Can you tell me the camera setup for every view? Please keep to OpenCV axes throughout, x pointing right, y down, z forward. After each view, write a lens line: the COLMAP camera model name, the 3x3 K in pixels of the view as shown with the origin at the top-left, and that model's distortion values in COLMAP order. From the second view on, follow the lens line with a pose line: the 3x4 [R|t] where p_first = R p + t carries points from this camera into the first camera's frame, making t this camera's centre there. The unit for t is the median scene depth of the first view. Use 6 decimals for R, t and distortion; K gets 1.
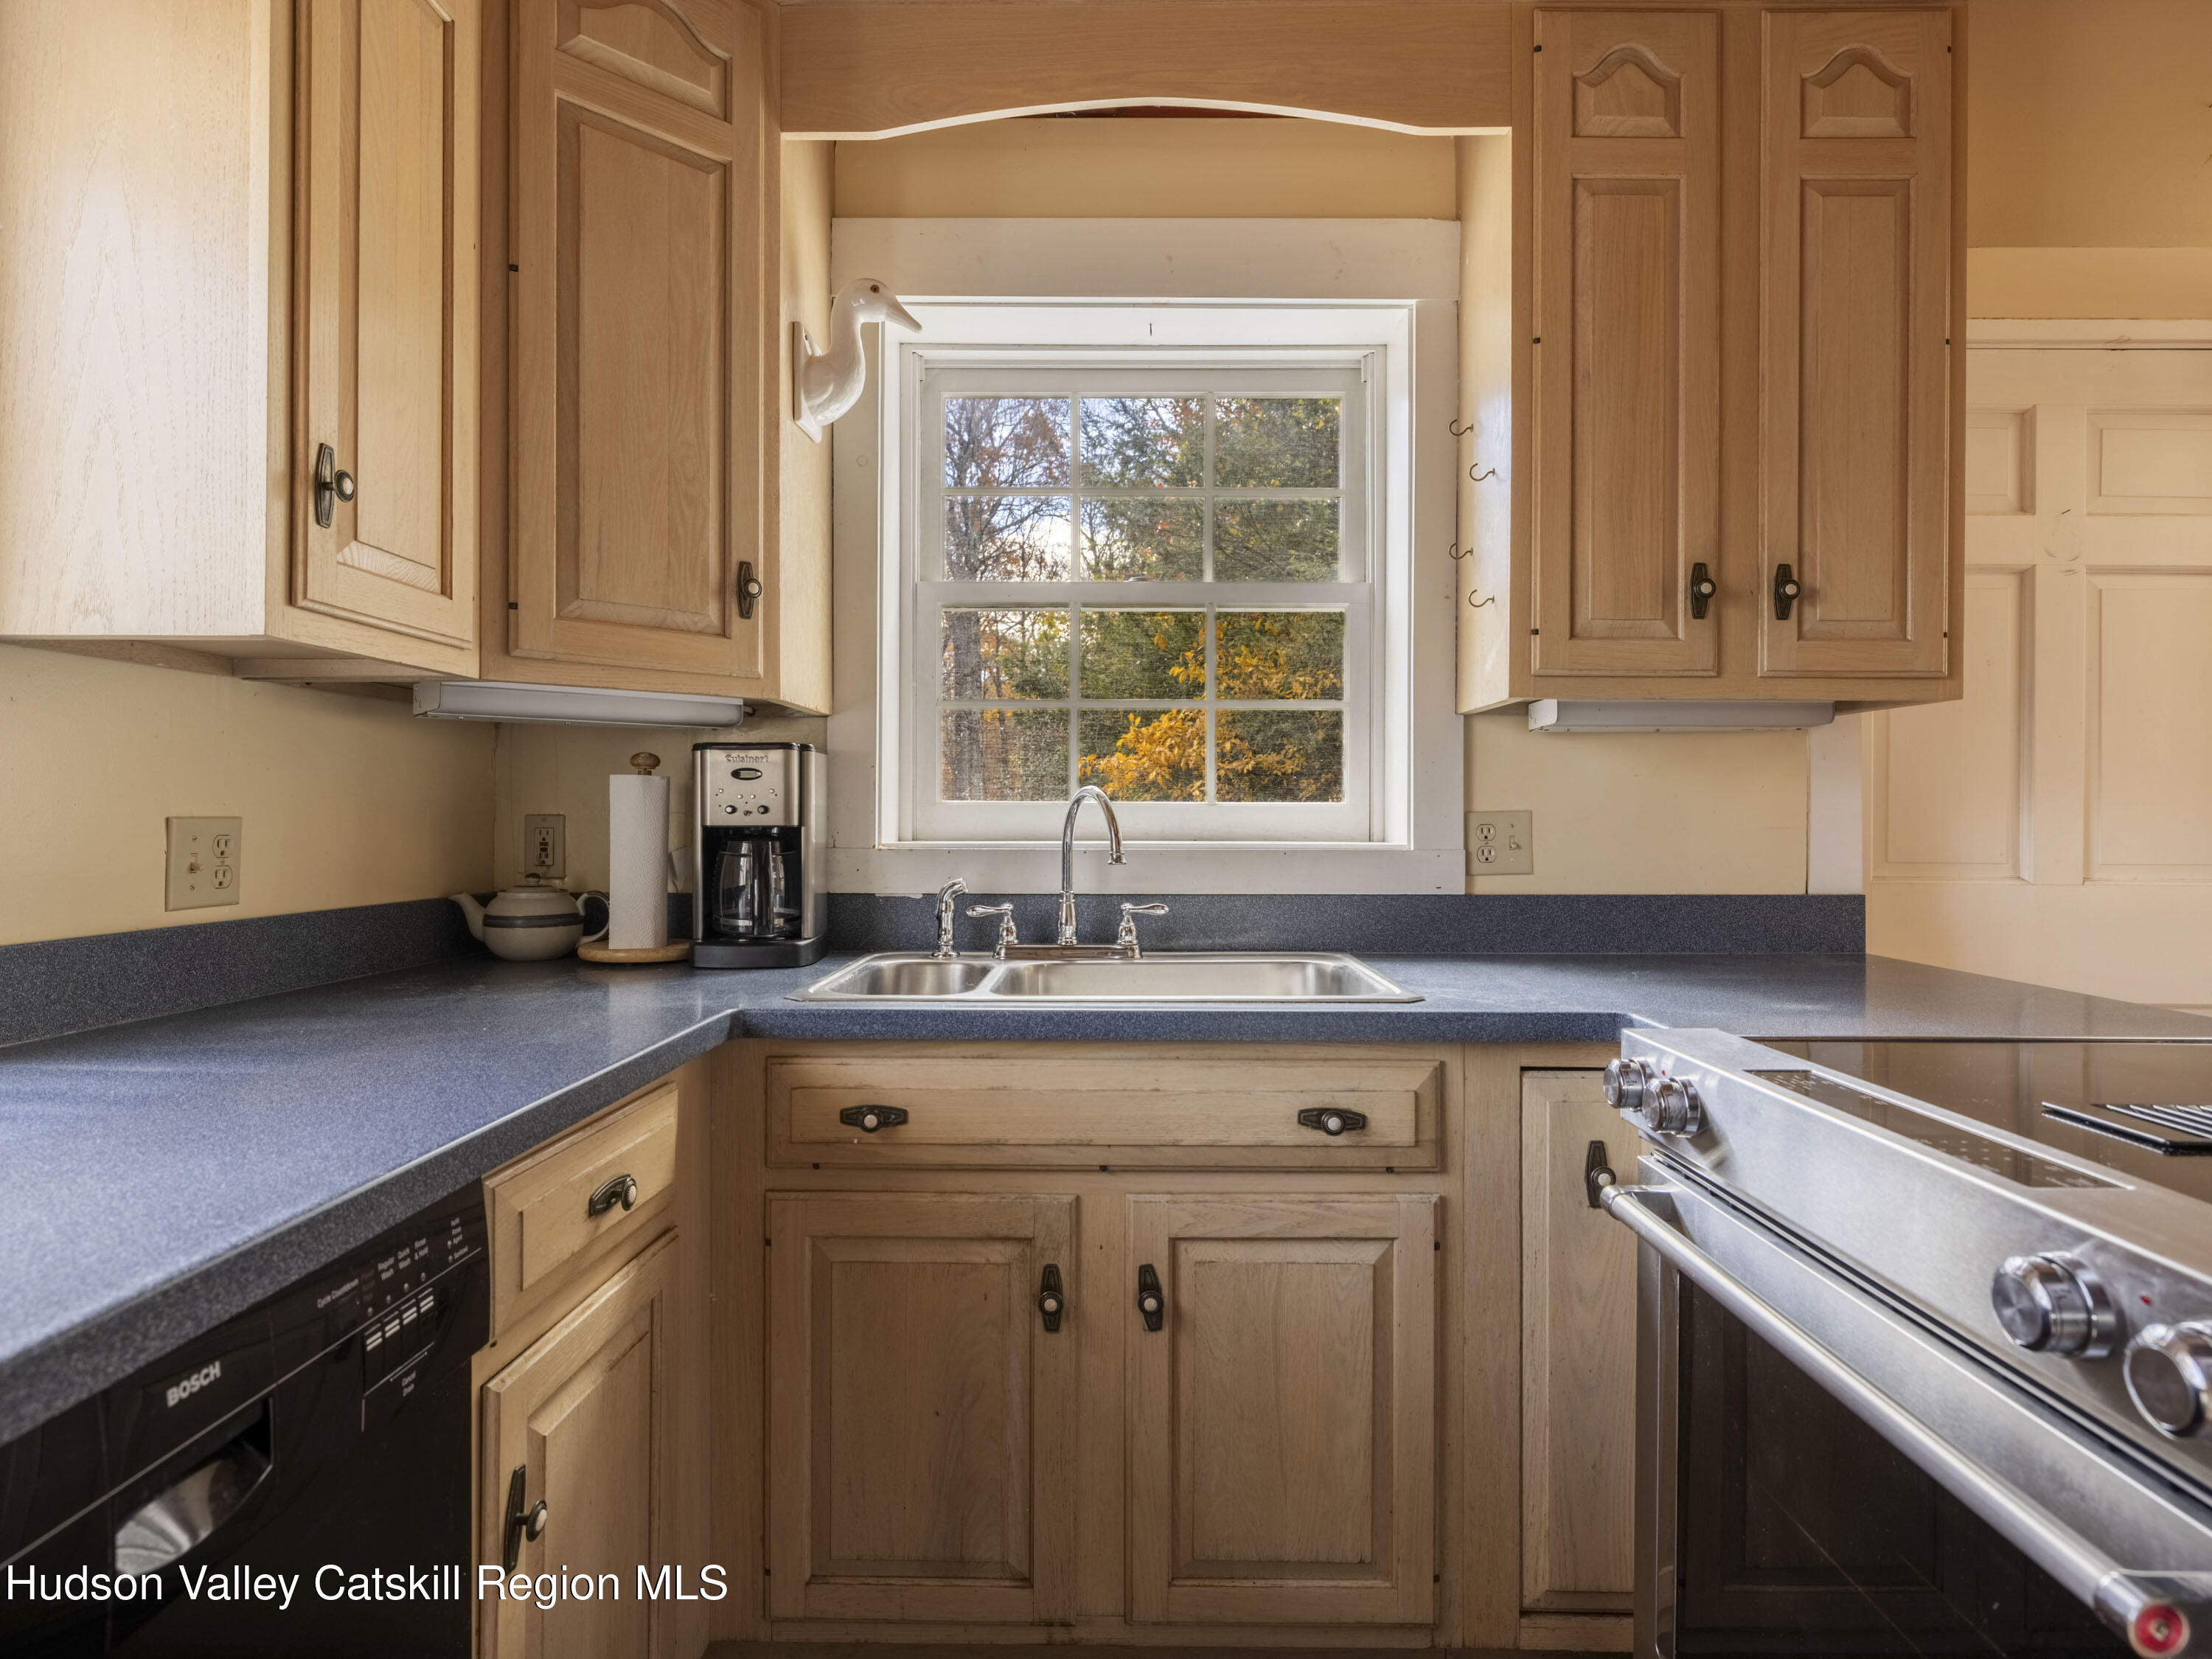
lens RADIAL K [[1204.5, 0, 1103.4], [0, 1204.5, 823.0], [0, 0, 1]] dist [0.002907, 0.000178]
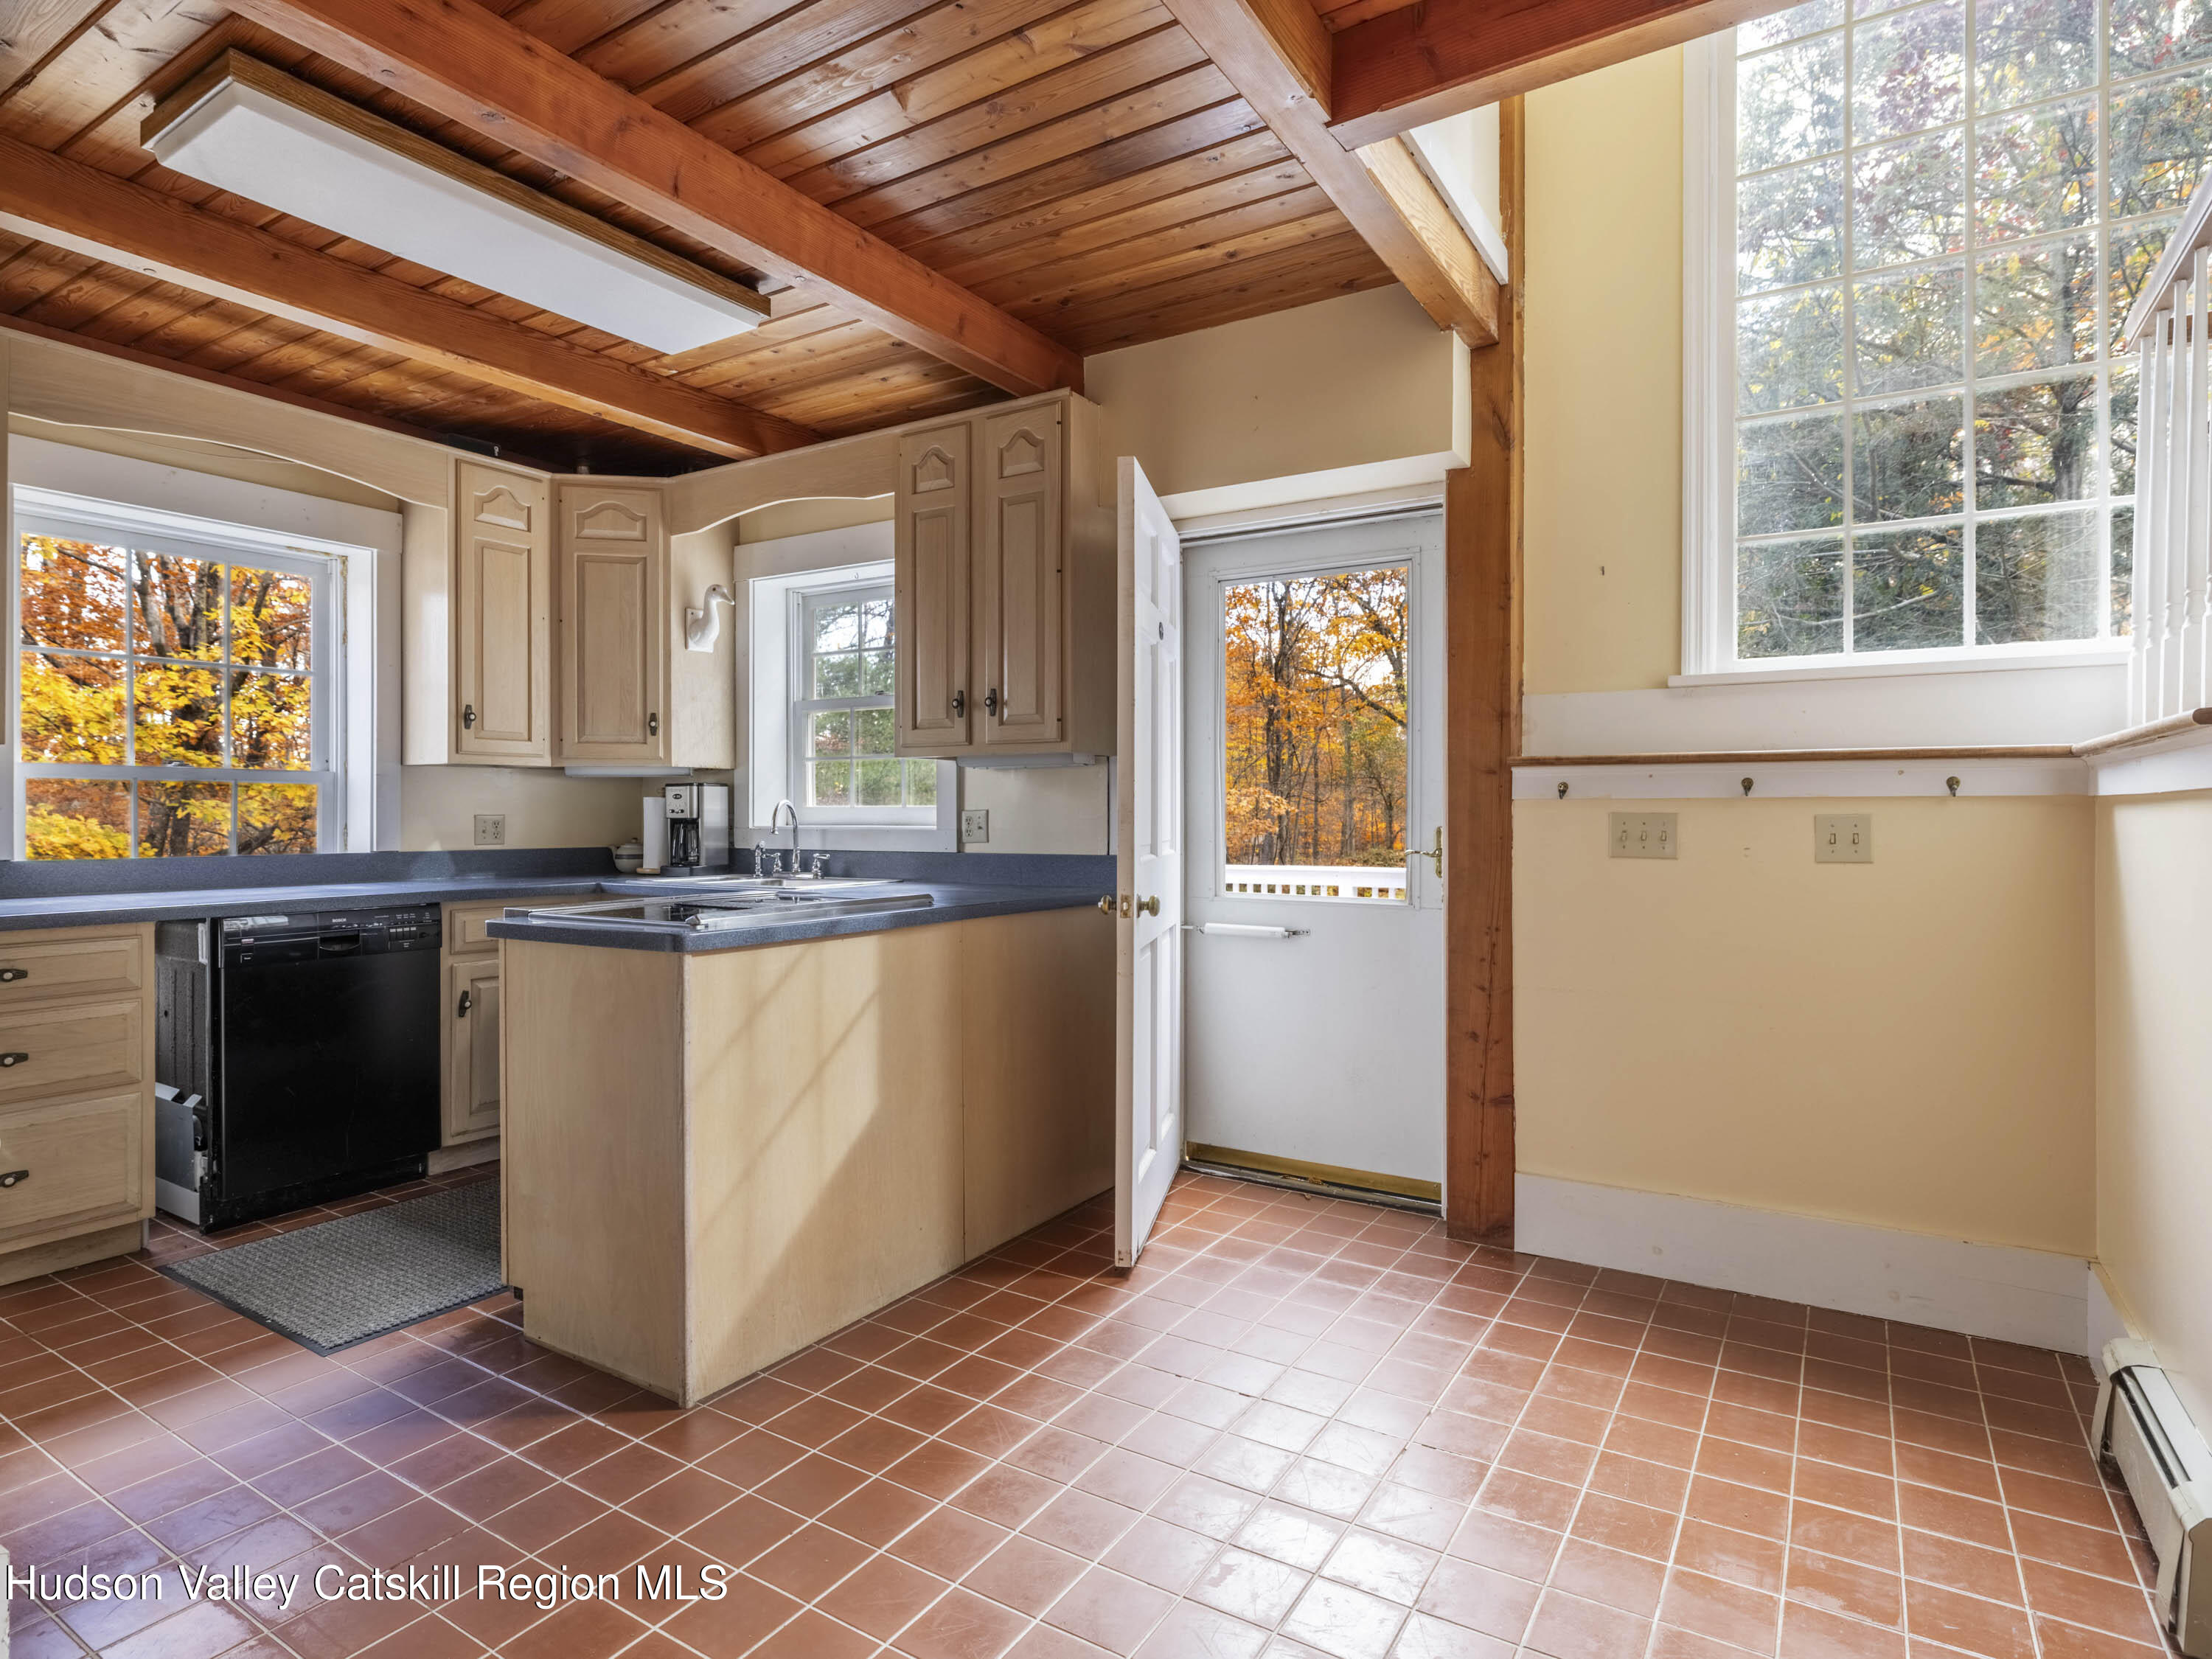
lens RADIAL K [[1204.5, 0, 1115.4], [0, 1204.5, 833.7], [0, 0, 1]] dist [0.002907, 0.000178]
pose [[0.853042, 0.003457, -0.521831, 1.804905], [0.000838, 0.999968, 0.007995, 0.015964], [0.521842, -0.007258, 0.853011, -0.635646]]
